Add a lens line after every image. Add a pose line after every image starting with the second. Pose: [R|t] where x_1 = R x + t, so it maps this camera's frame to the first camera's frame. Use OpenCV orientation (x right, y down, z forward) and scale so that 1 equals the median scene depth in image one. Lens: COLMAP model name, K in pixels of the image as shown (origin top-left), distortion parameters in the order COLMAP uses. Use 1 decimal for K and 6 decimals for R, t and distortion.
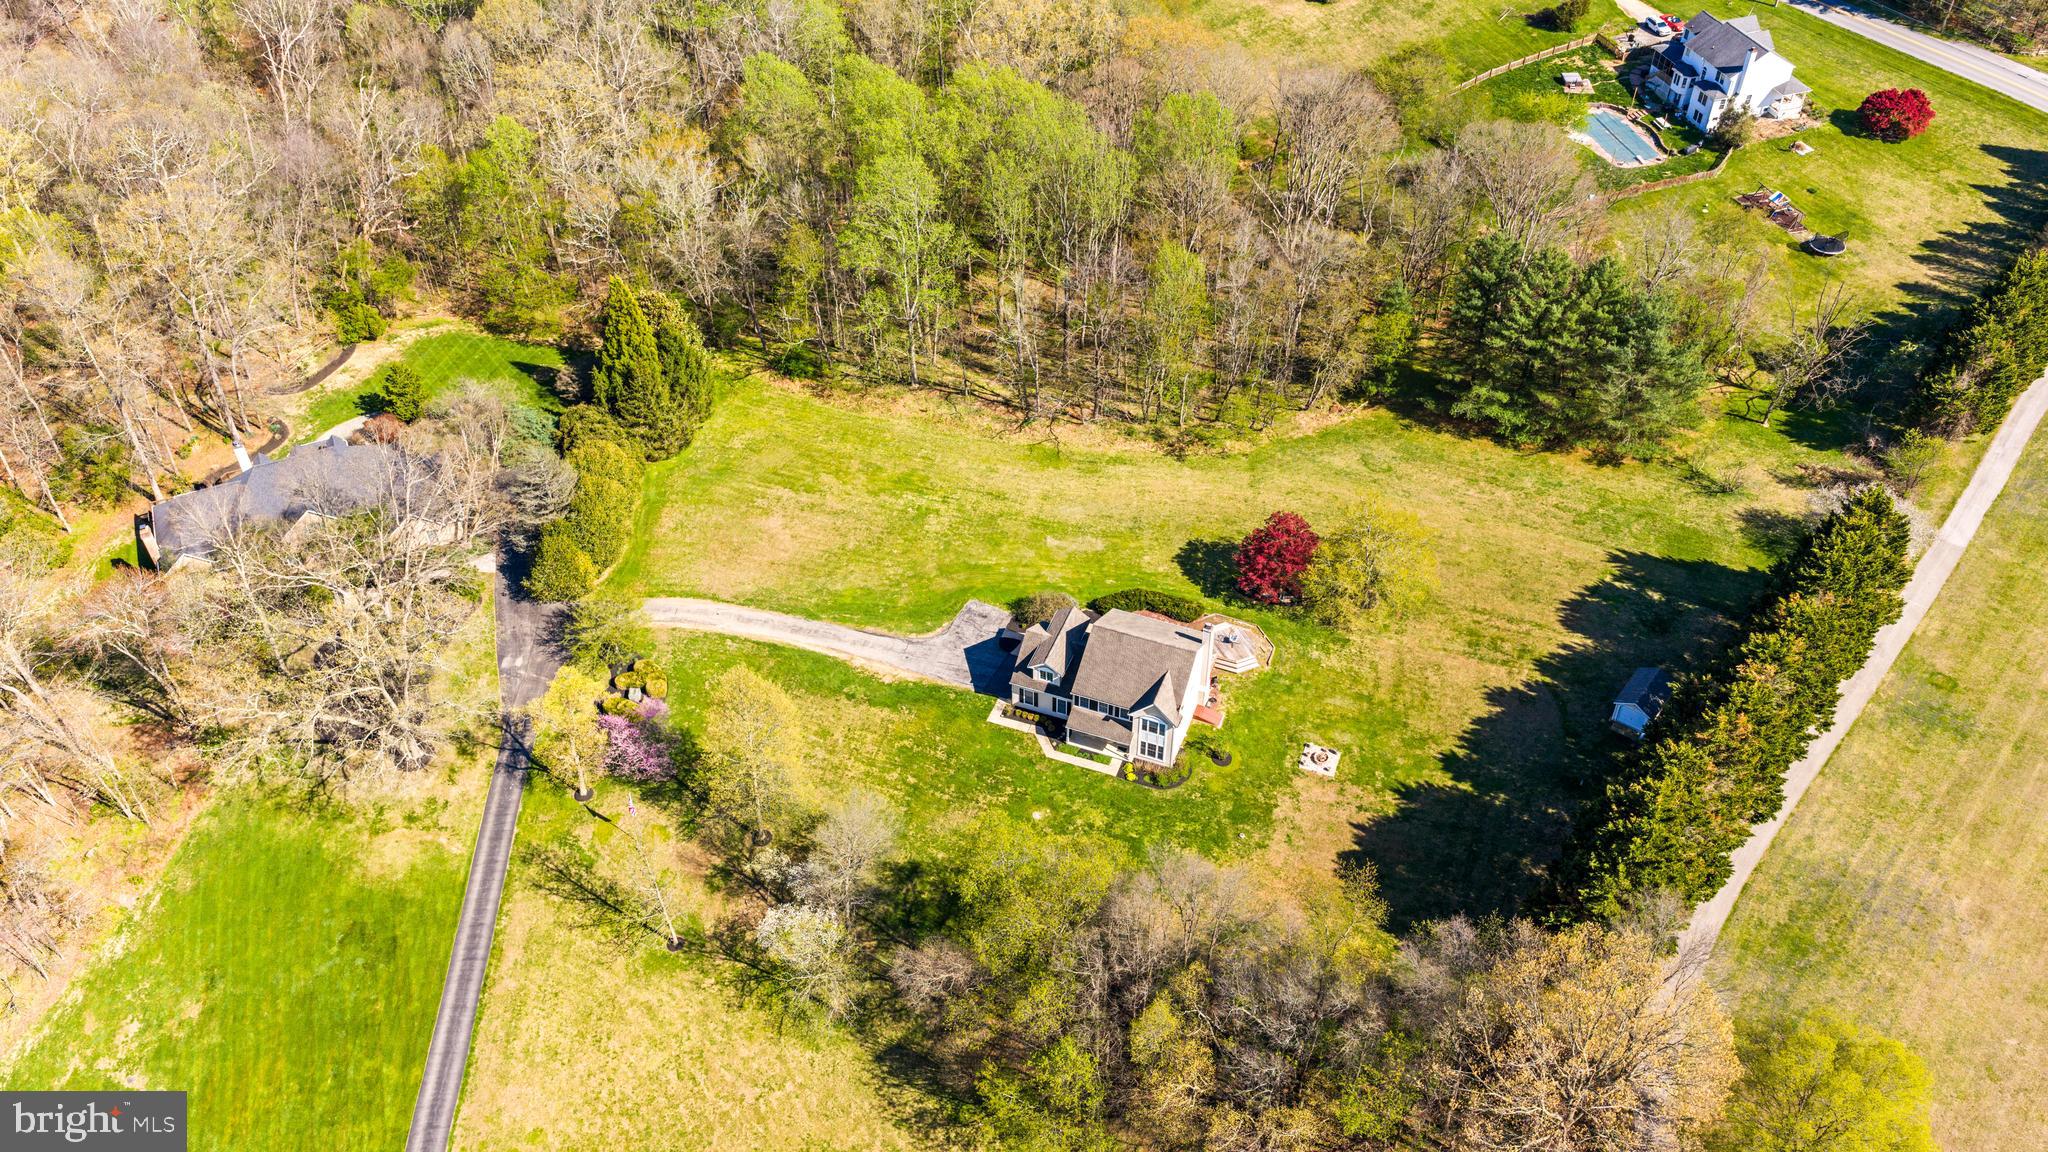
lens RADIAL K [[1713.9, 0, 1040.2], [0, 1713.9, 578.5], [0, 0, 1]] dist [0.026550, -0.003702]
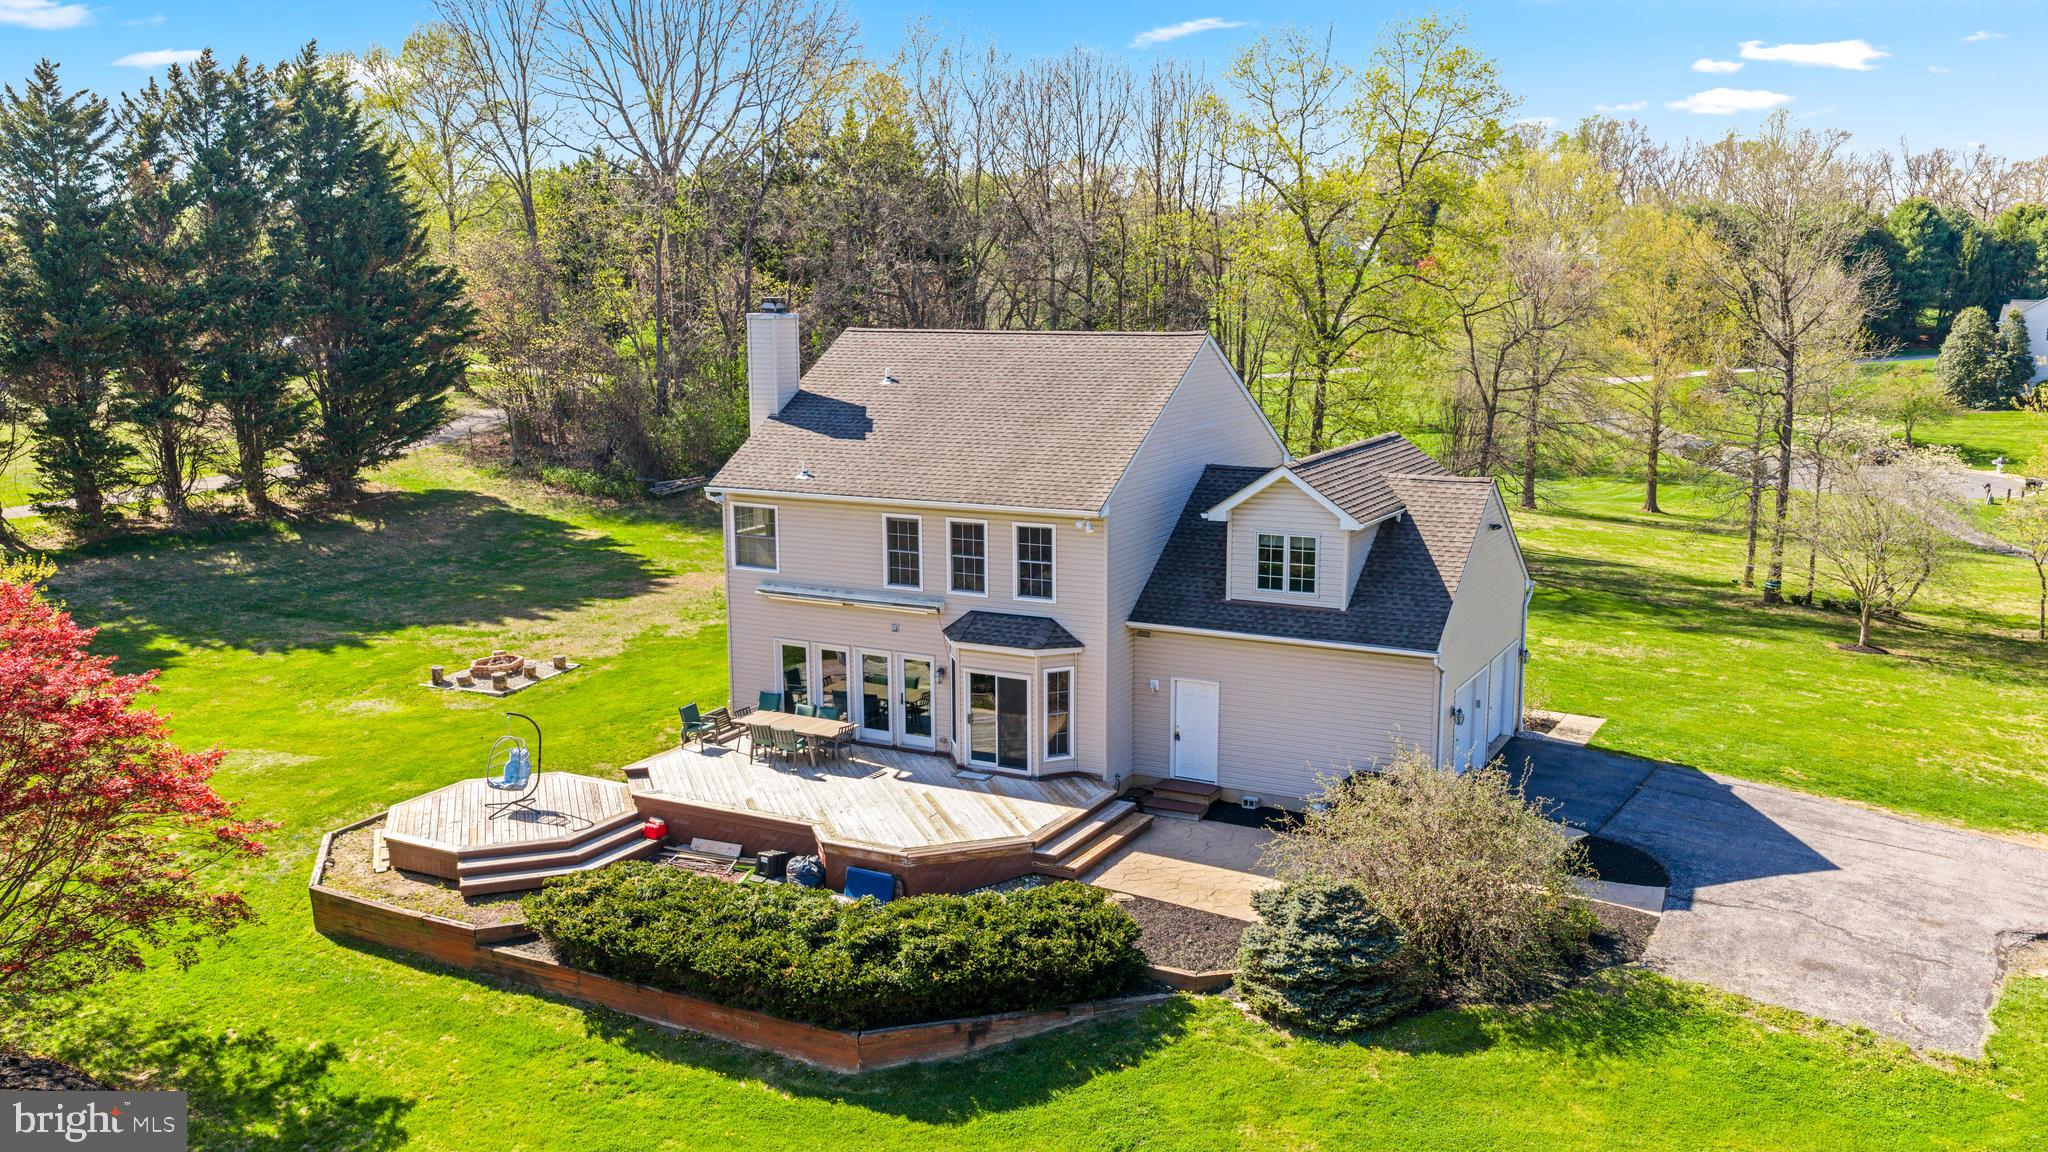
lens RADIAL K [[1701.9, 0, 1022.1], [0, 1701.9, 585.2], [0, 0, 1]] dist [0.033889, -0.067898]
pose [[-0.990967, -0.014026, 0.133373, 0.022138], [0.099585, 0.589136, 0.801874, -0.141800], [-0.089822, 0.807912, -0.582417, 1.091859]]
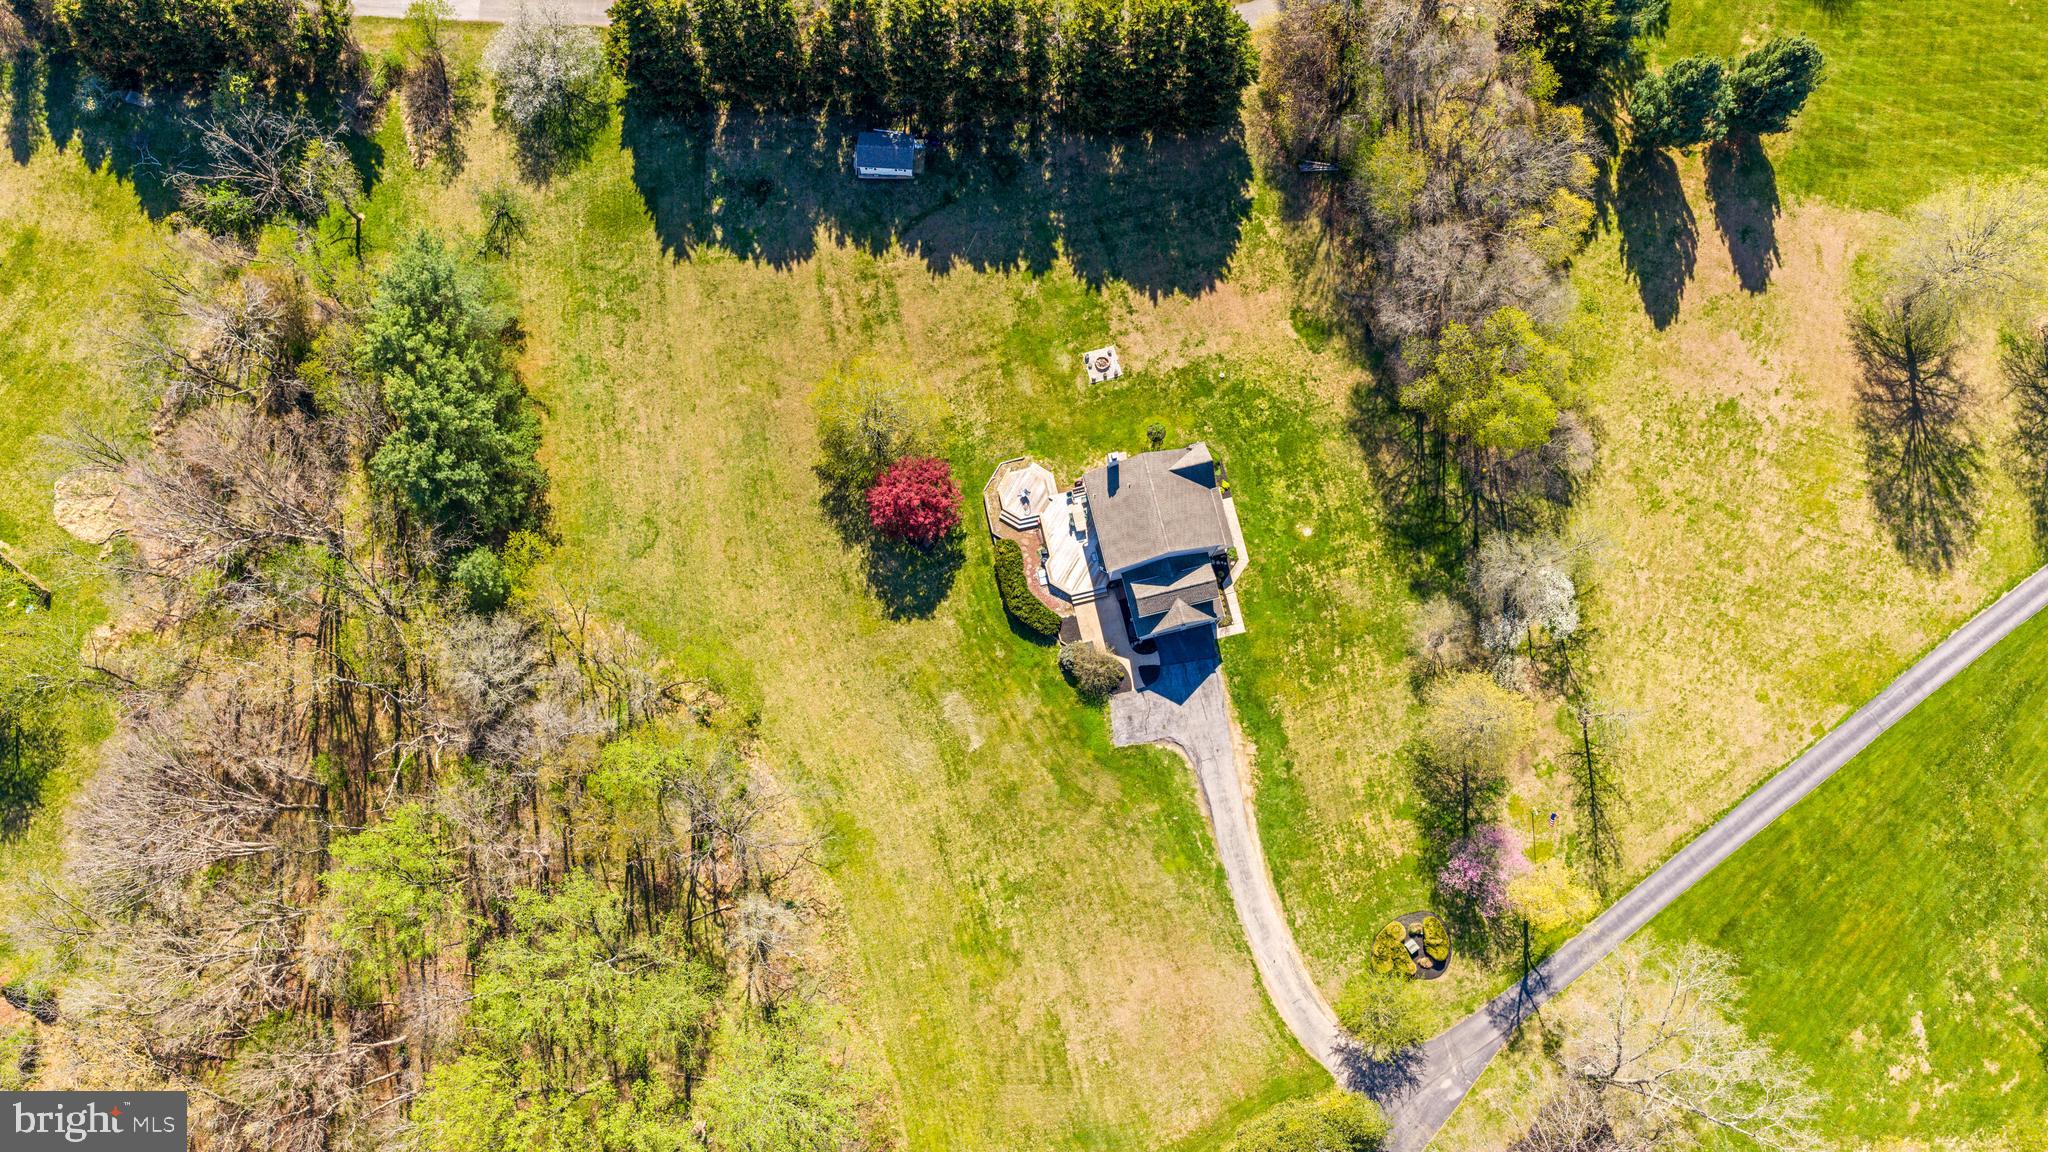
lens RADIAL K [[1701.9, 0, 1022.1], [0, 1701.9, 585.2], [0, 0, 1]] dist [0.033889, -0.067898]
pose [[-0.563294, -0.814485, 0.138974, -0.072635], [0.571641, -0.262714, 0.777308, -0.766597], [-0.596595, 0.517296, 0.613579, 0.405075]]
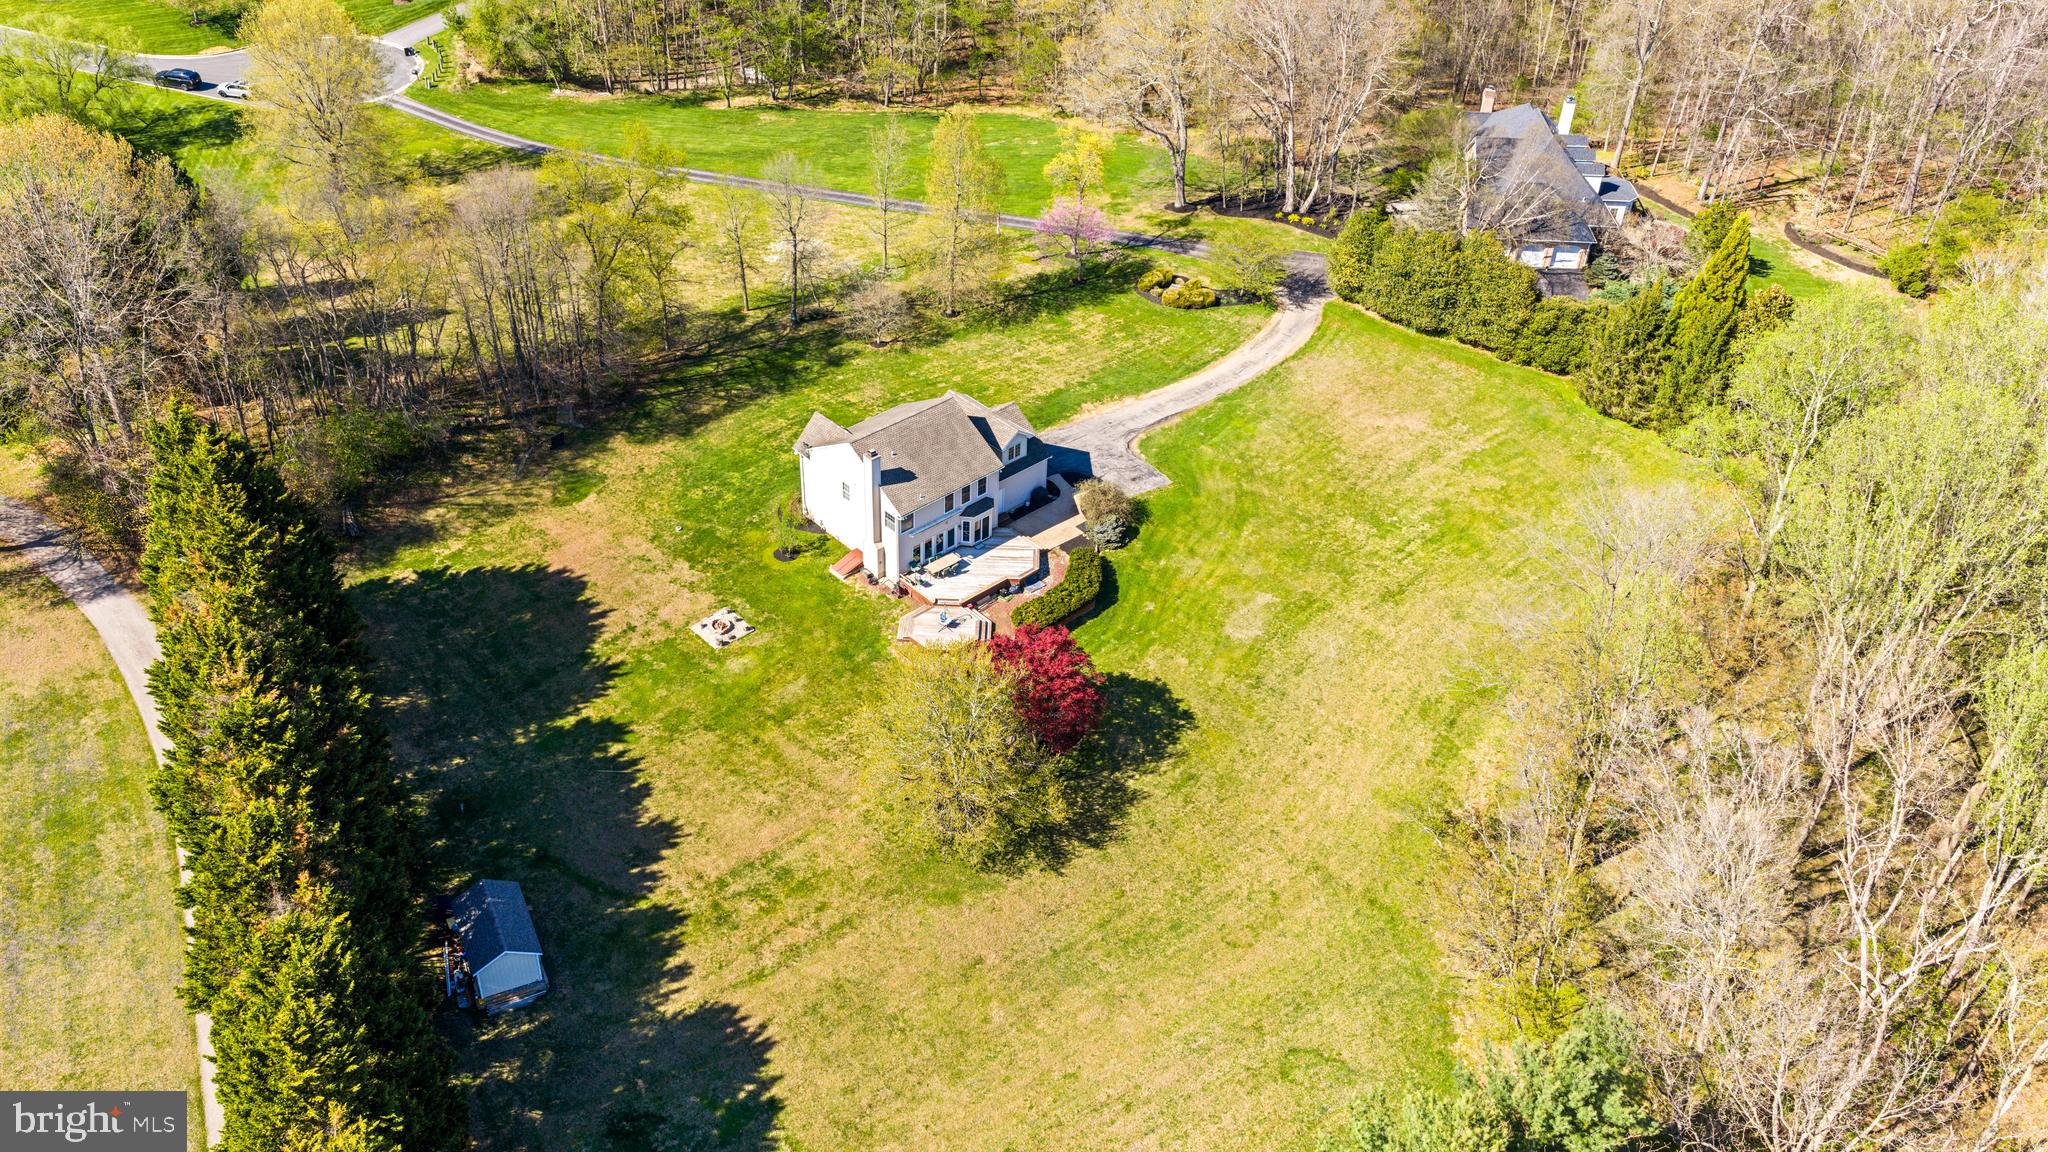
lens RADIAL K [[1701.9, 0, 1022.1], [0, 1701.9, 585.2], [0, 0, 1]] dist [0.033889, -0.067898]
pose [[-0.440908, 0.538534, -0.718039, 0.601564], [-0.637568, 0.375166, 0.672872, -0.471951], [0.631749, 0.754474, 0.177939, 0.877255]]
